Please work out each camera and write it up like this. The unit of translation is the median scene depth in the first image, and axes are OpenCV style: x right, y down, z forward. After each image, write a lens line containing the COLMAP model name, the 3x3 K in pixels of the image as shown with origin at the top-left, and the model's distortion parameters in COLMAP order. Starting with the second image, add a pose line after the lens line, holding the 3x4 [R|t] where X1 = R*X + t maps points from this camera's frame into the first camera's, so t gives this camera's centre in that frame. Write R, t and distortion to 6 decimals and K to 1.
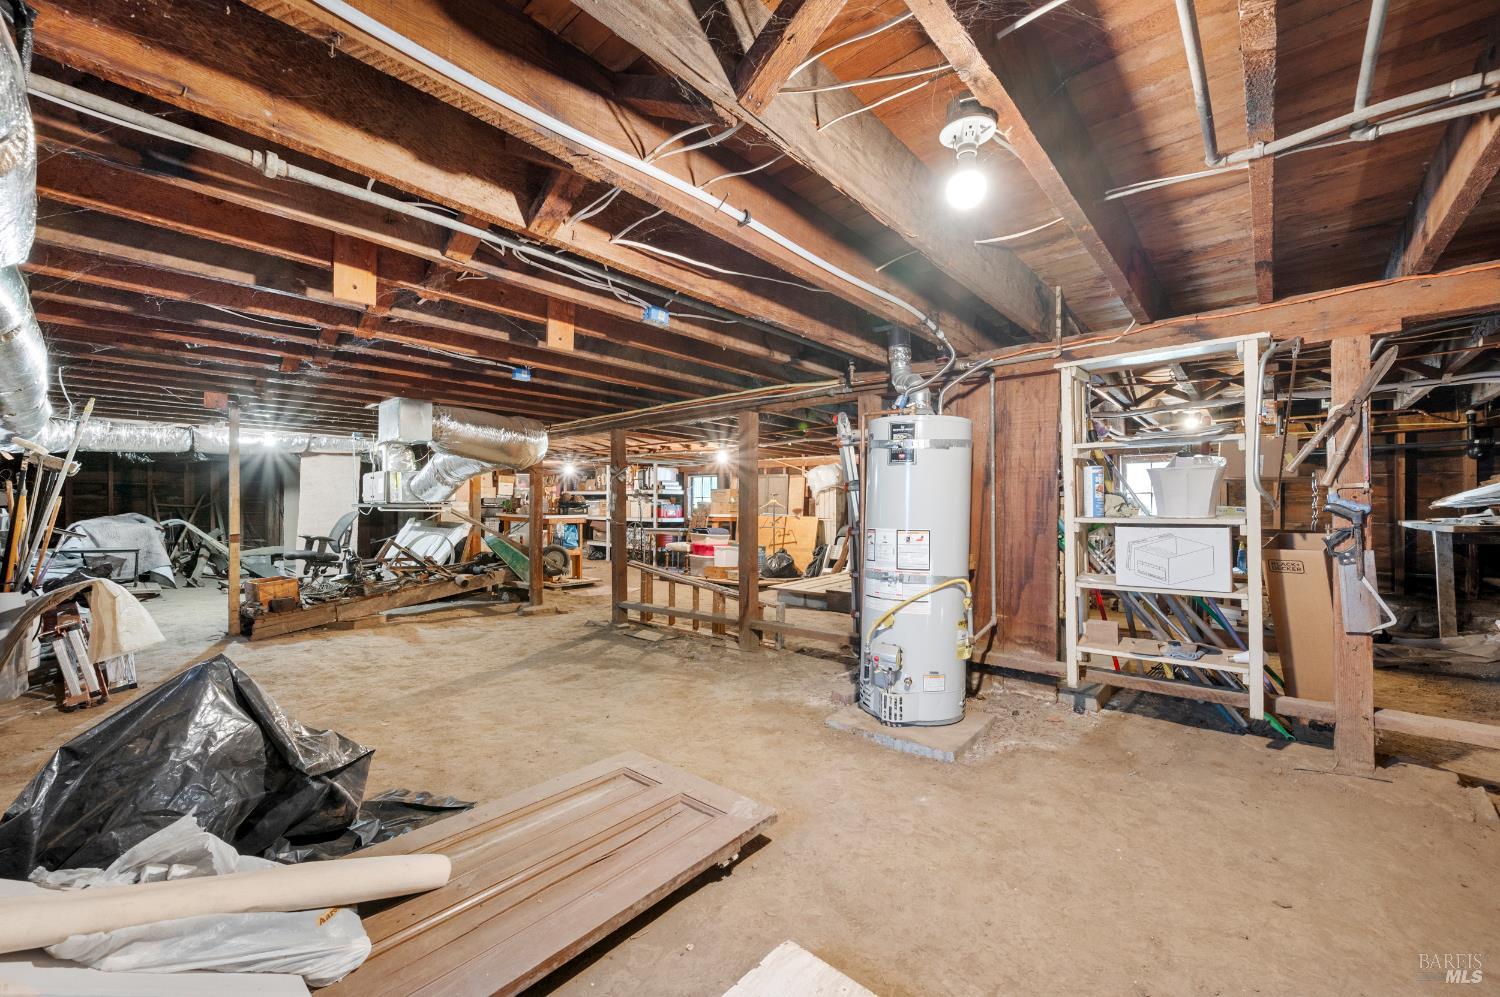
lens RADIAL K [[597.8, 0, 749.4], [0, 597.8, 499.6], [0, 0, 1]] dist [-0.002165, -0.000694]
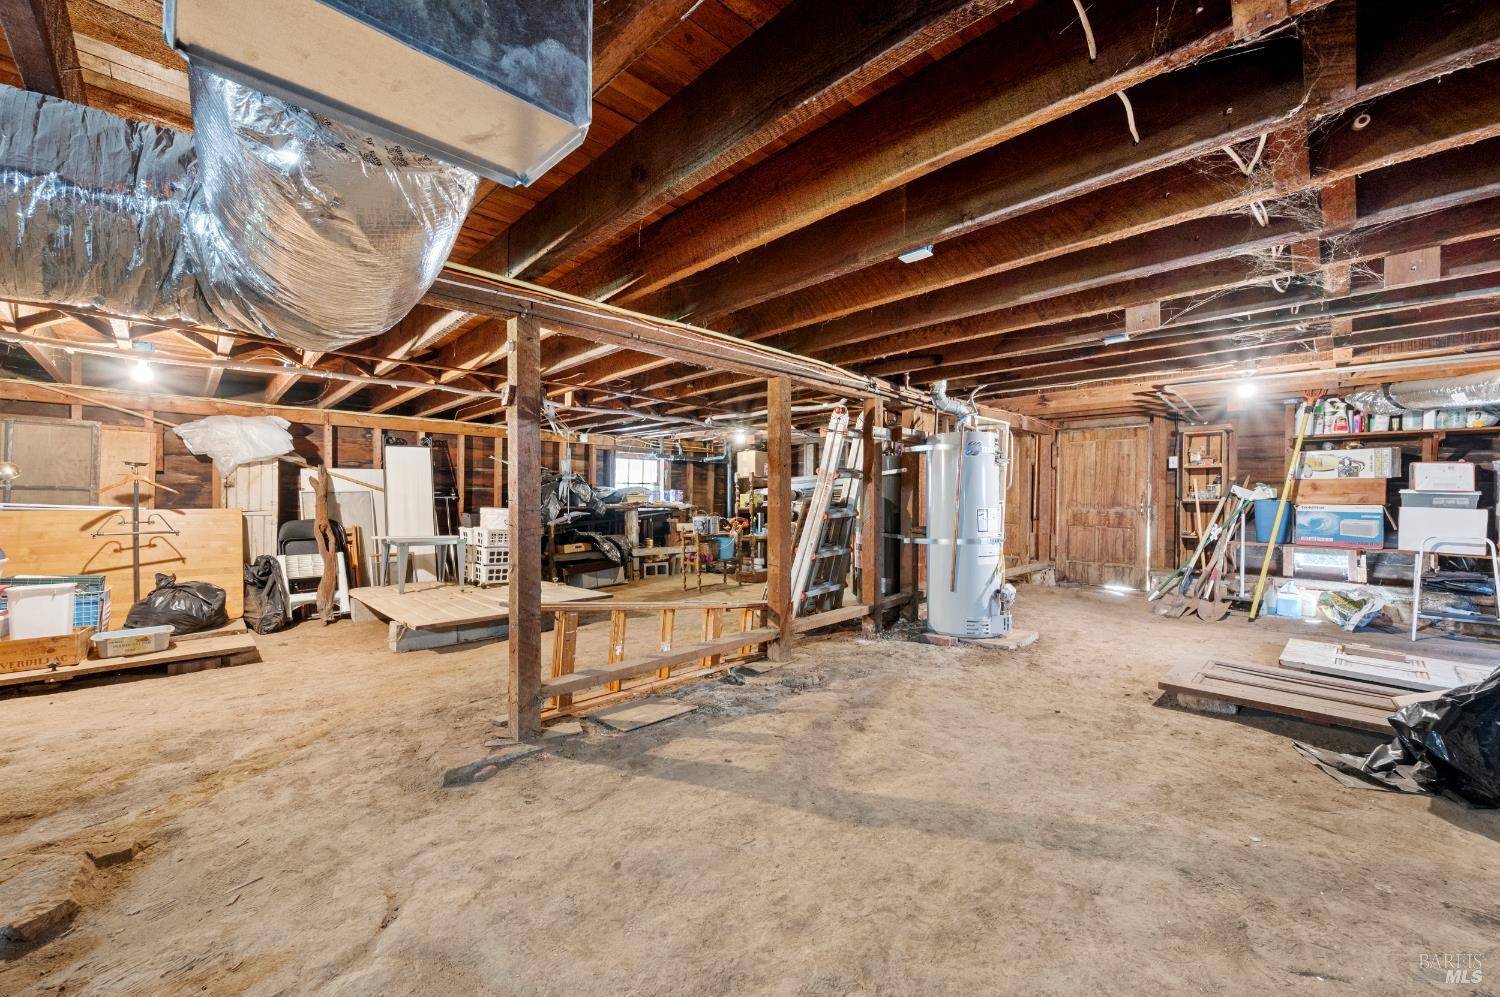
lens RADIAL K [[597.8, 0, 750.4], [0, 597.8, 500.0], [0, 0, 1]] dist [-0.002165, -0.000694]
pose [[0.062894, -0.003200, 0.998015, -1.018041], [-0.013053, 0.999907, 0.004029, 0.028409], [-0.997935, -0.013280, 0.062847, 1.210787]]
